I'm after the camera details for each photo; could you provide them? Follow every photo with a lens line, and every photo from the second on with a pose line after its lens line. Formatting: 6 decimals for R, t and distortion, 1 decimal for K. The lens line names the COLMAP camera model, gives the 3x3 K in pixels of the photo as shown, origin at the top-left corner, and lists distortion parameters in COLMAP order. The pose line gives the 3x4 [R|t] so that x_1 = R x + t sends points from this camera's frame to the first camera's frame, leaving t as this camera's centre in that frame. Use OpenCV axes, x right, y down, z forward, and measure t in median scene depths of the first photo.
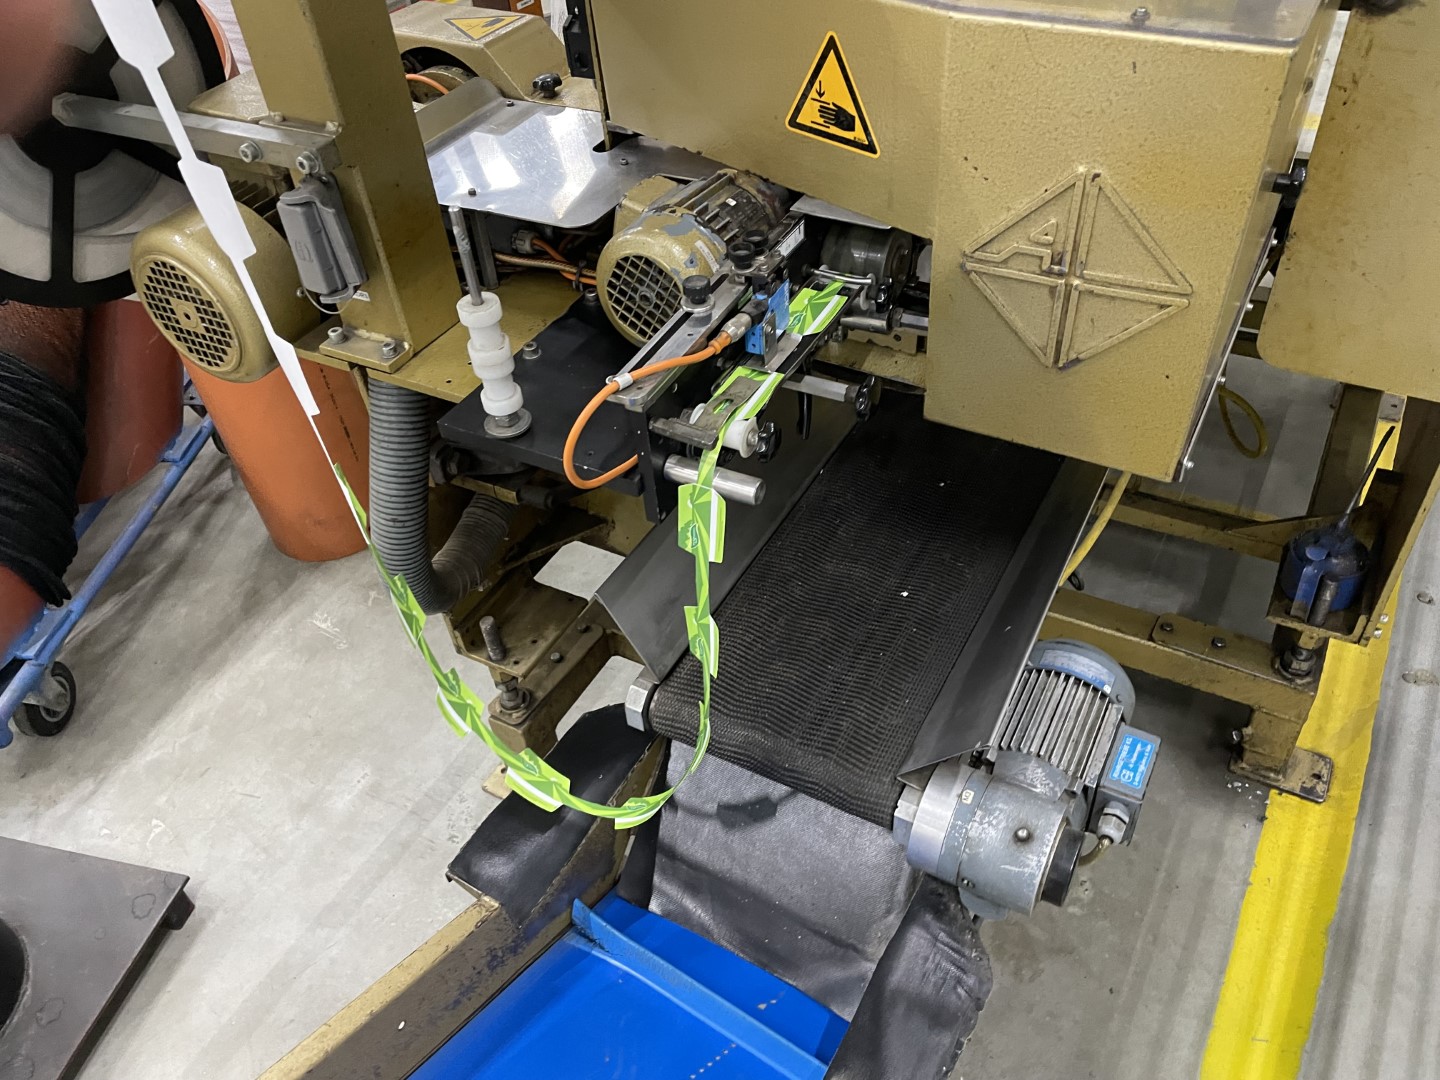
lens RADIAL K [[1091.9, 0, 705.7], [0, 1091.9, 553.7], [0, 0, 1]] dist [0.073152, -0.105501]
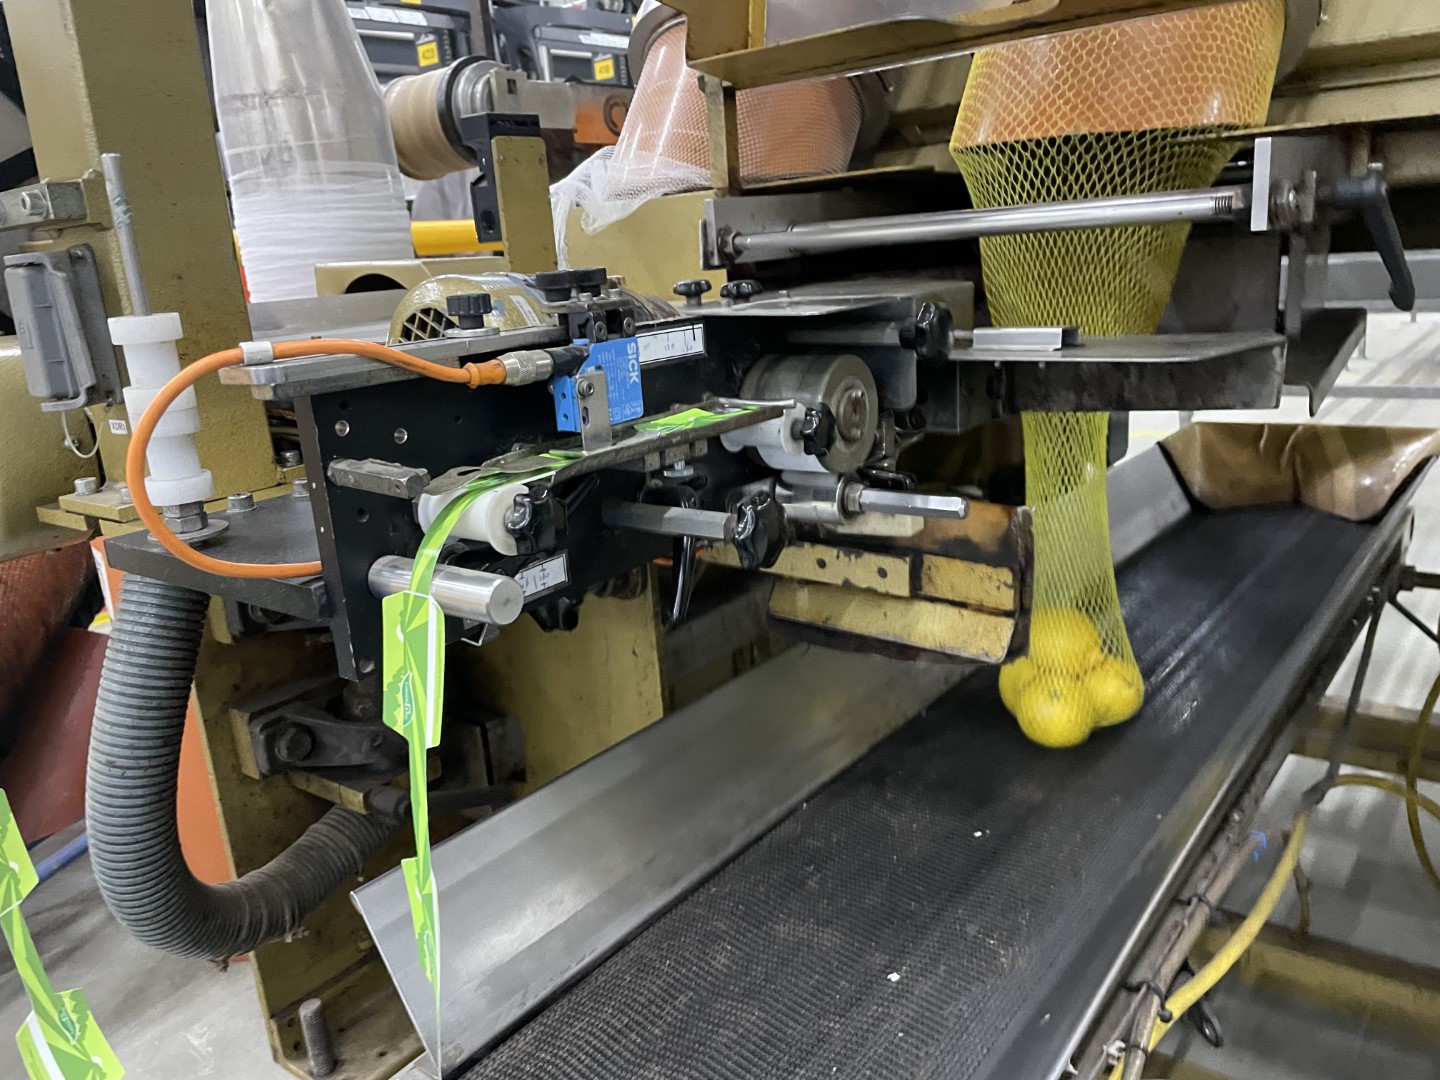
lens RADIAL K [[1091.9, 0, 706.5], [0, 1091.9, 551.0], [0, 0, 1]] dist [0.073152, -0.105501]
pose [[0.989099, 0.044740, -0.140293, 0.178995], [-0.102886, 0.891567, -0.441047, 0.122421], [0.105348, 0.450674, 0.886451, 0.404397]]
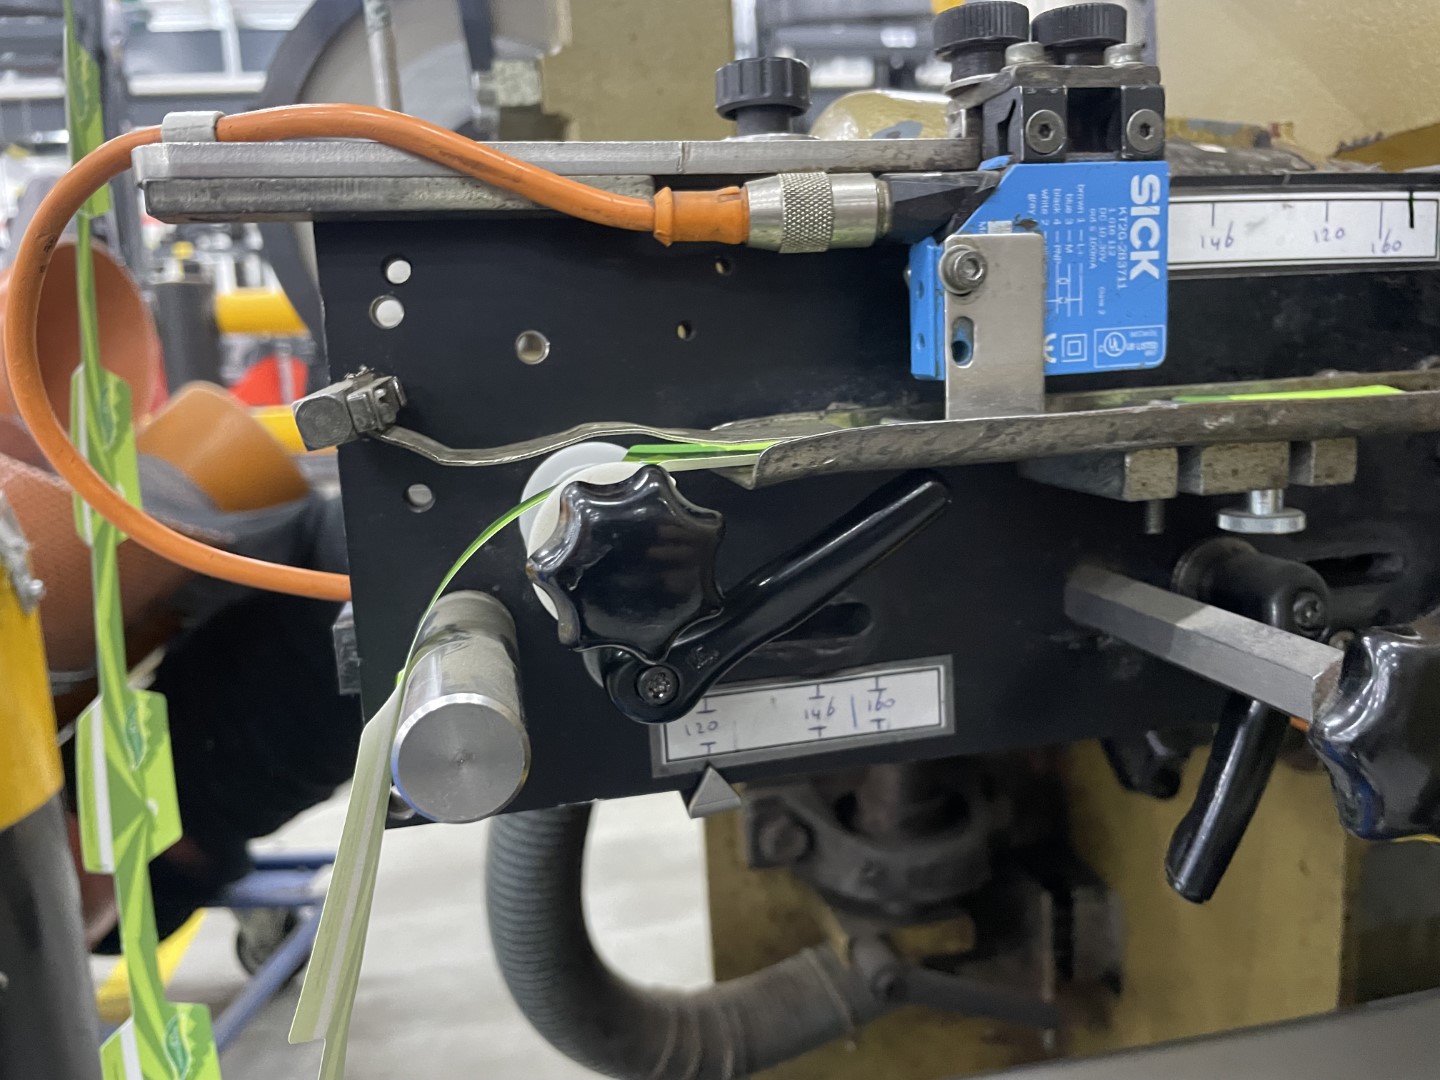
lens RADIAL K [[1091.9, 0, 732.2], [0, 1091.9, 525.9], [0, 0, 1]] dist [0.073152, -0.105501]
pose [[0.656705, 0.153729, -0.738313, 0.178035], [-0.512266, 0.809414, -0.287110, -0.047610], [0.553463, 0.566759, 0.610297, 0.699996]]
